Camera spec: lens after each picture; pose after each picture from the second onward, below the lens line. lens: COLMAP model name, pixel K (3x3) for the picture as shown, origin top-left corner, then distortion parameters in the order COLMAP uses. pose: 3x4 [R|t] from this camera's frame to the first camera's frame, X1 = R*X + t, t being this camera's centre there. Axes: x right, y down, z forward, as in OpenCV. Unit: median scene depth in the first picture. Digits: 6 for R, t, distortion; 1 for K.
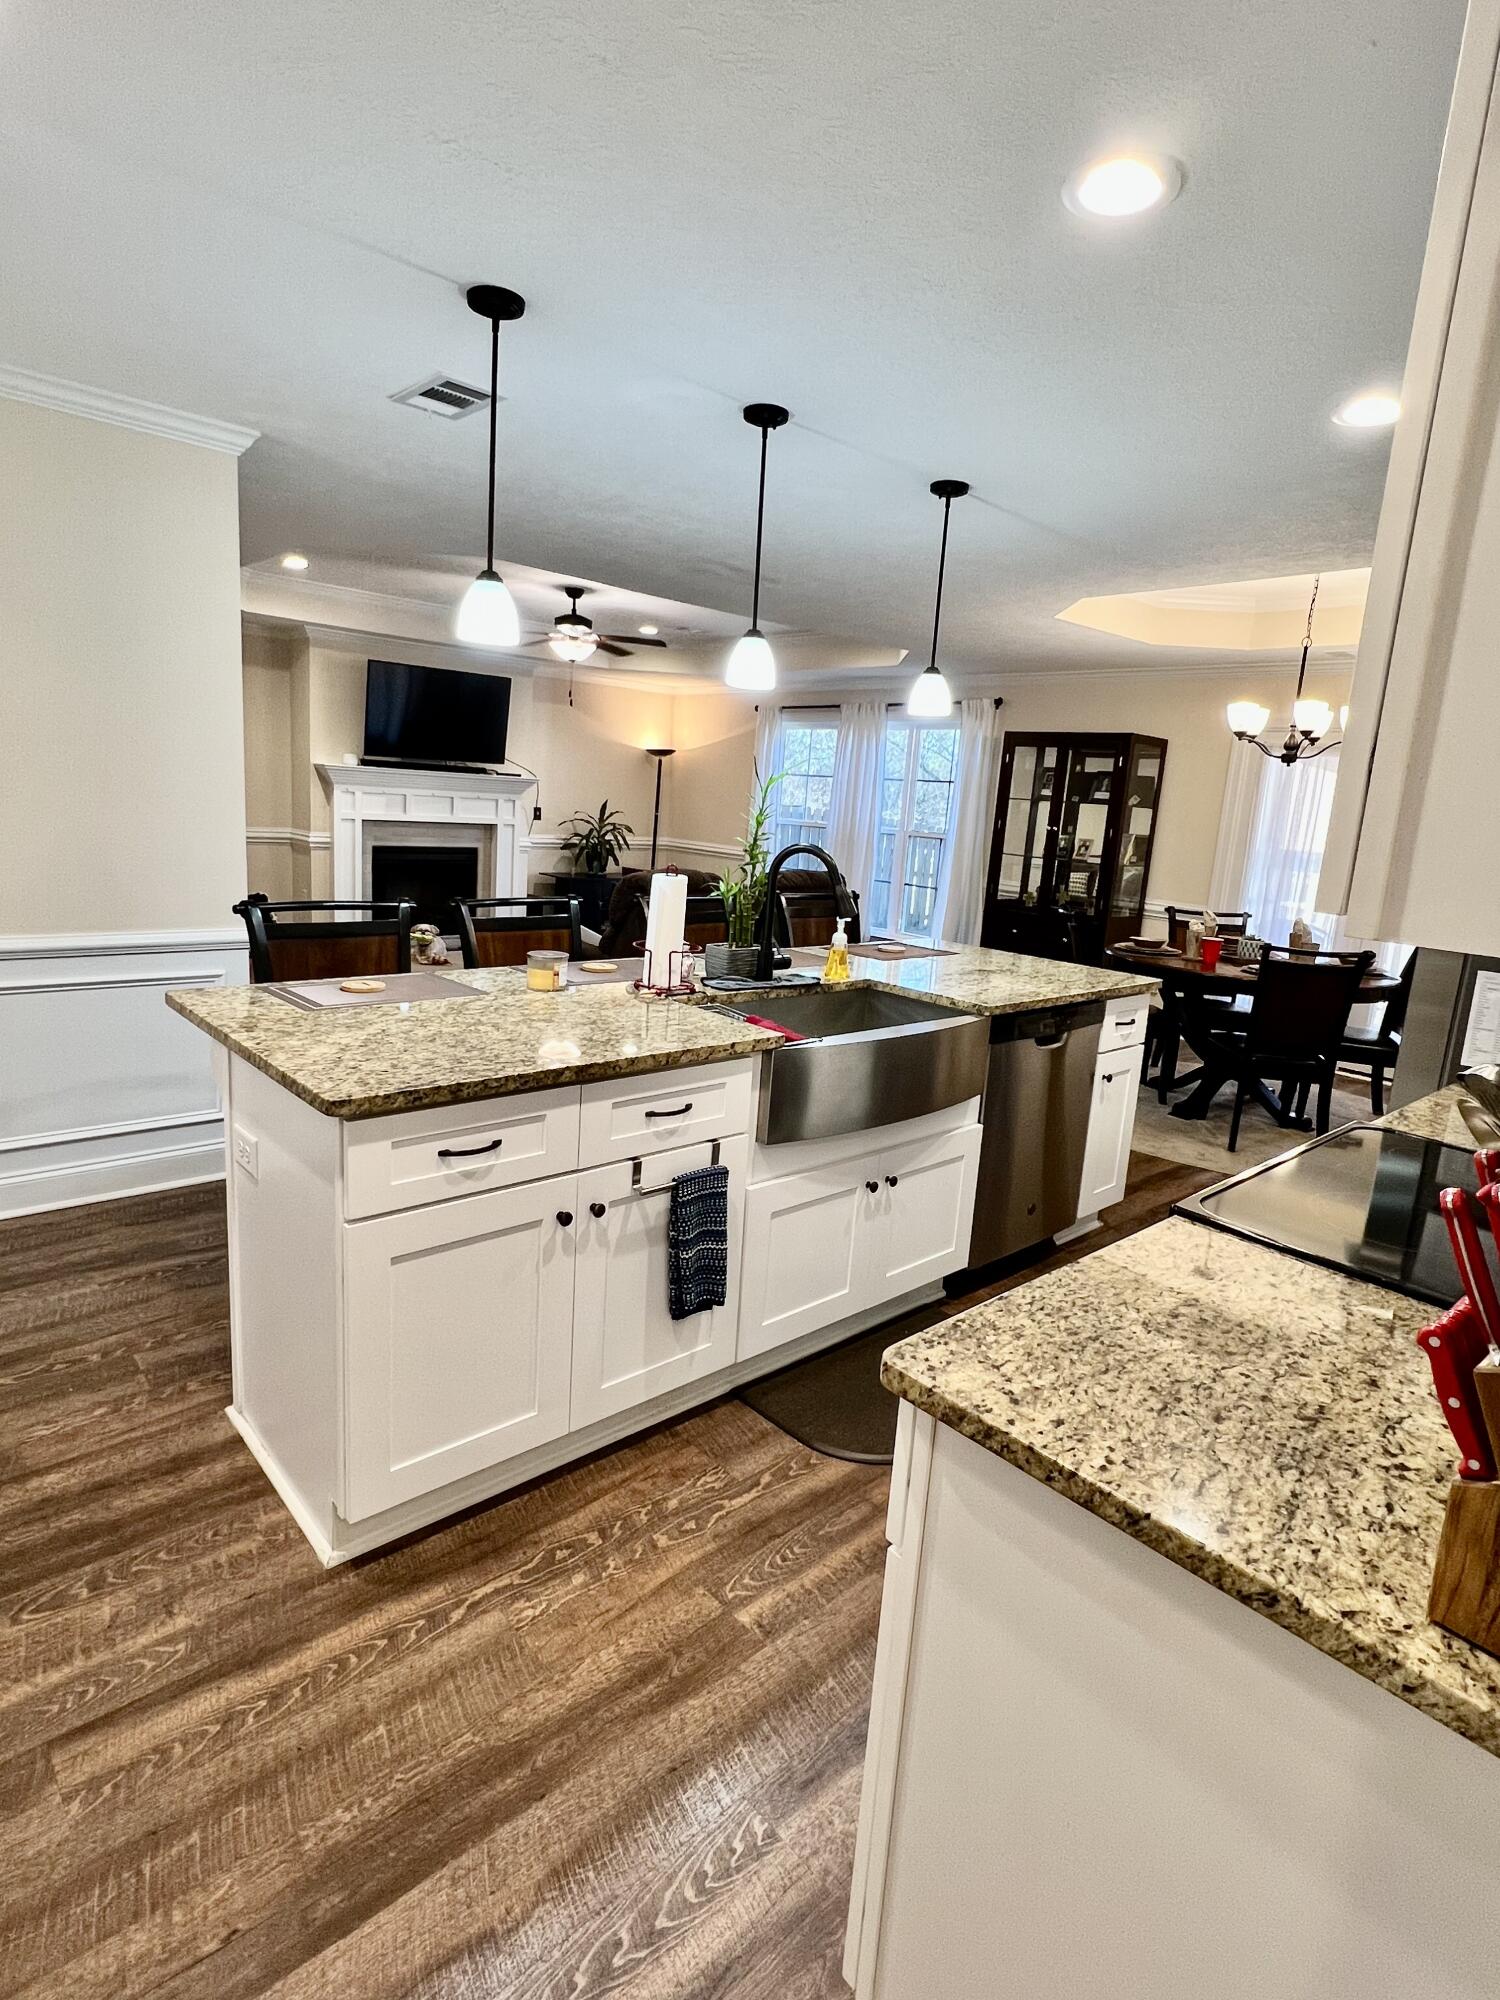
lens RADIAL K [[1042.5, 0, 758.1], [0, 1042.5, 1008.3], [0, 0, 1]] dist [0.013890, -0.002558]
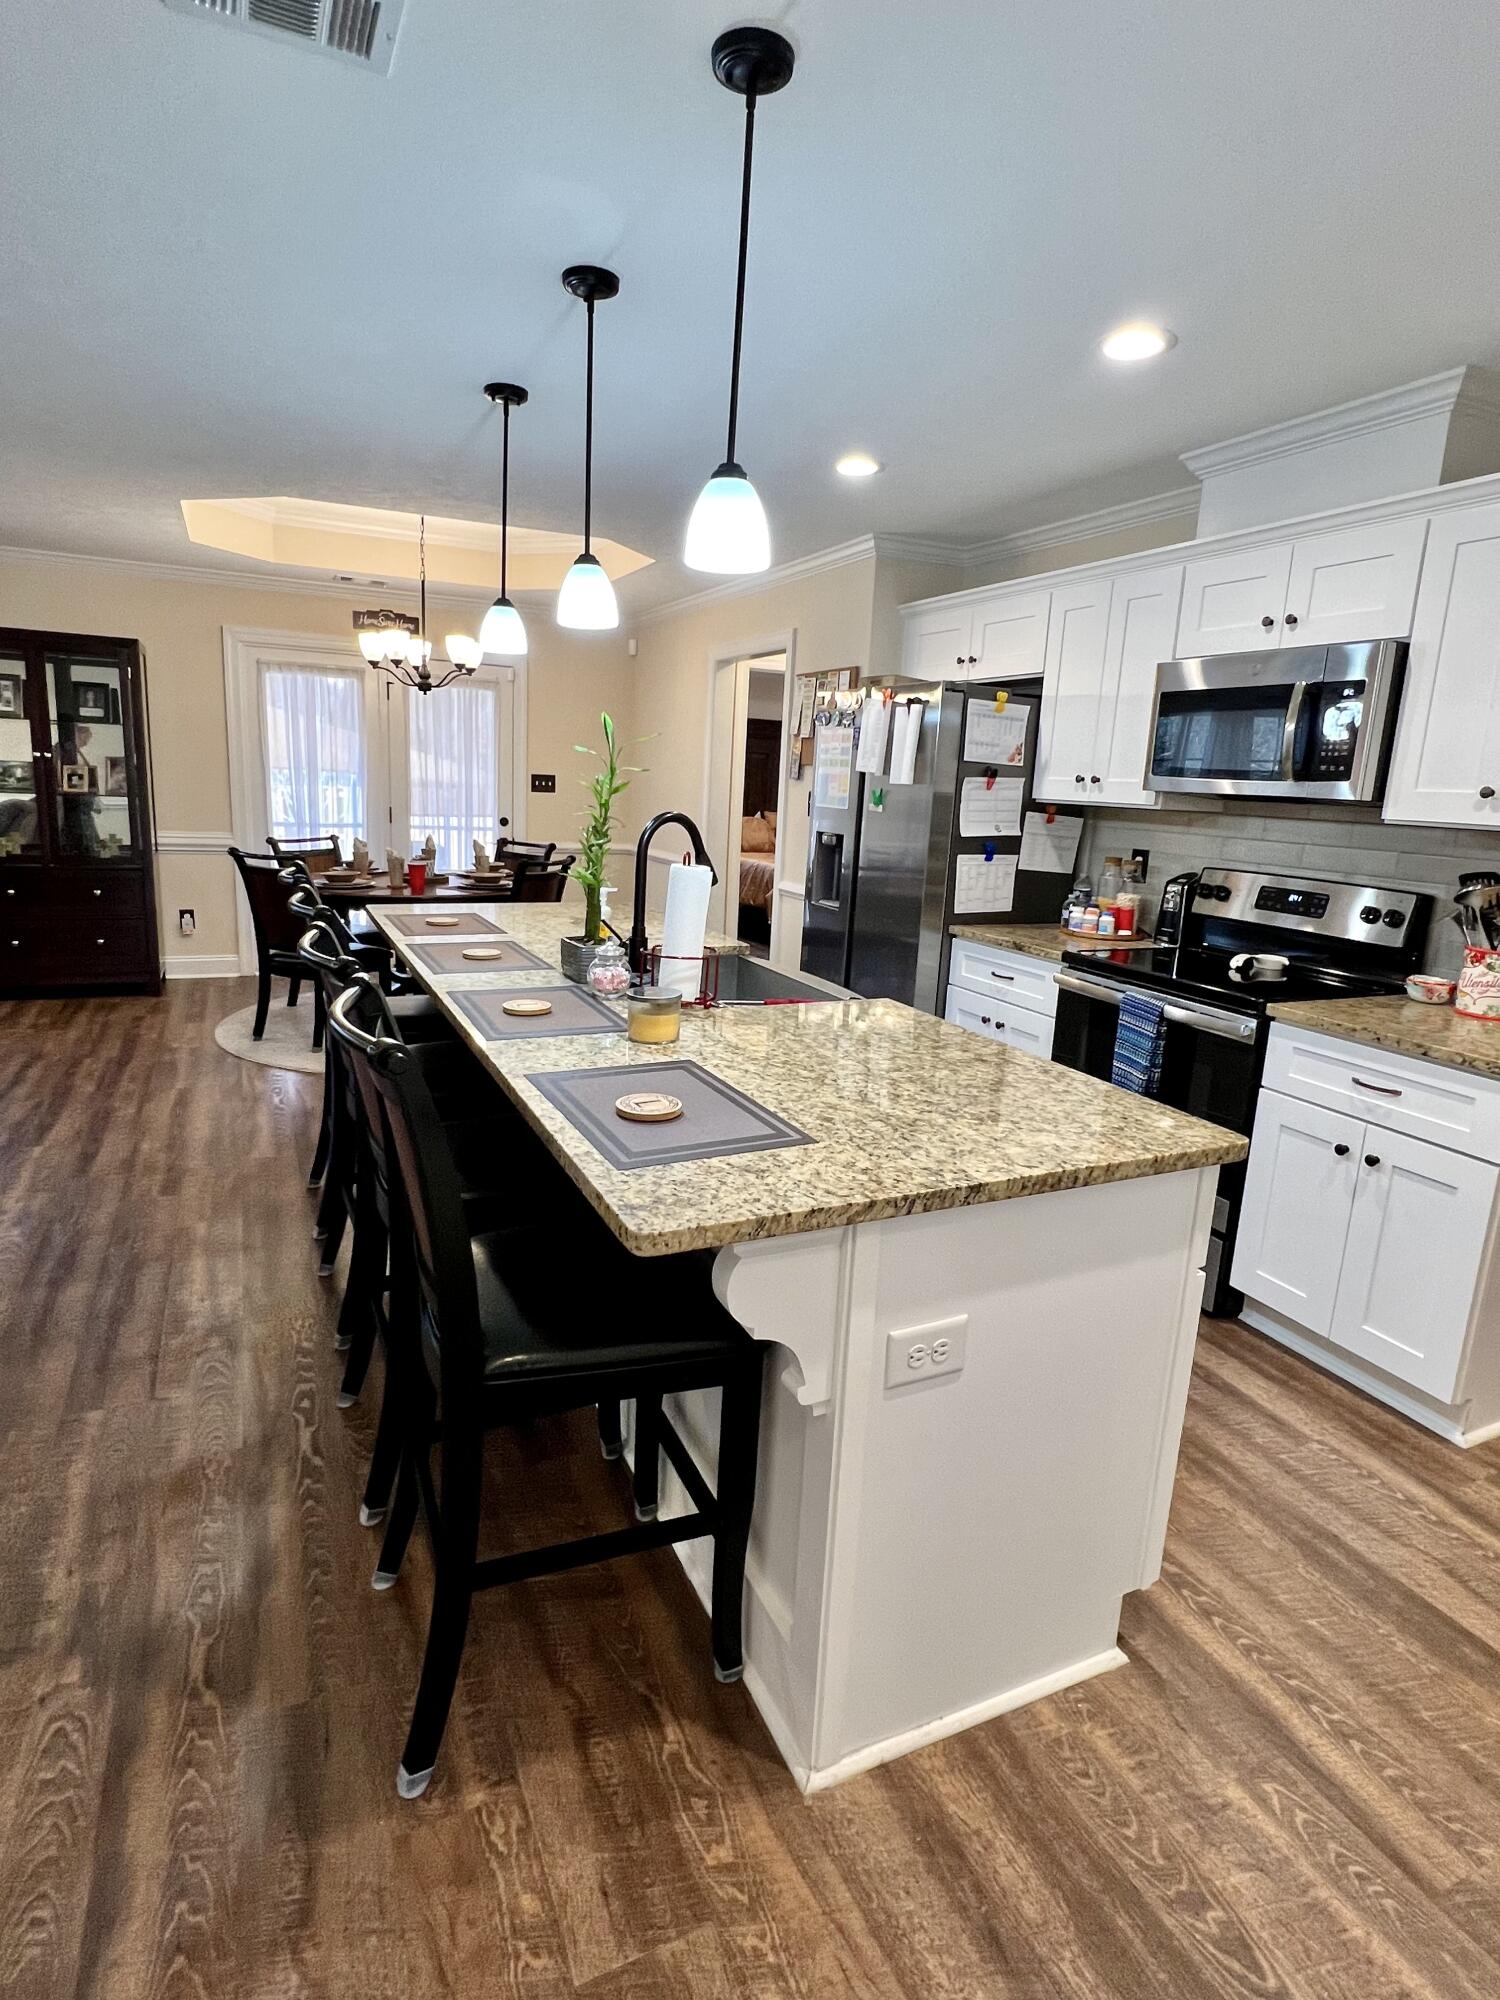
lens RADIAL K [[1042.5, 0, 735.0], [0, 1042.5, 1008.7], [0, 0, 1]] dist [0.013890, -0.002558]
pose [[0.298481, -0.257892, 0.918913, -1.581028], [0.164279, 0.962314, 0.216712, -0.350690], [-0.940171, 0.086274, 0.329599, 1.273414]]
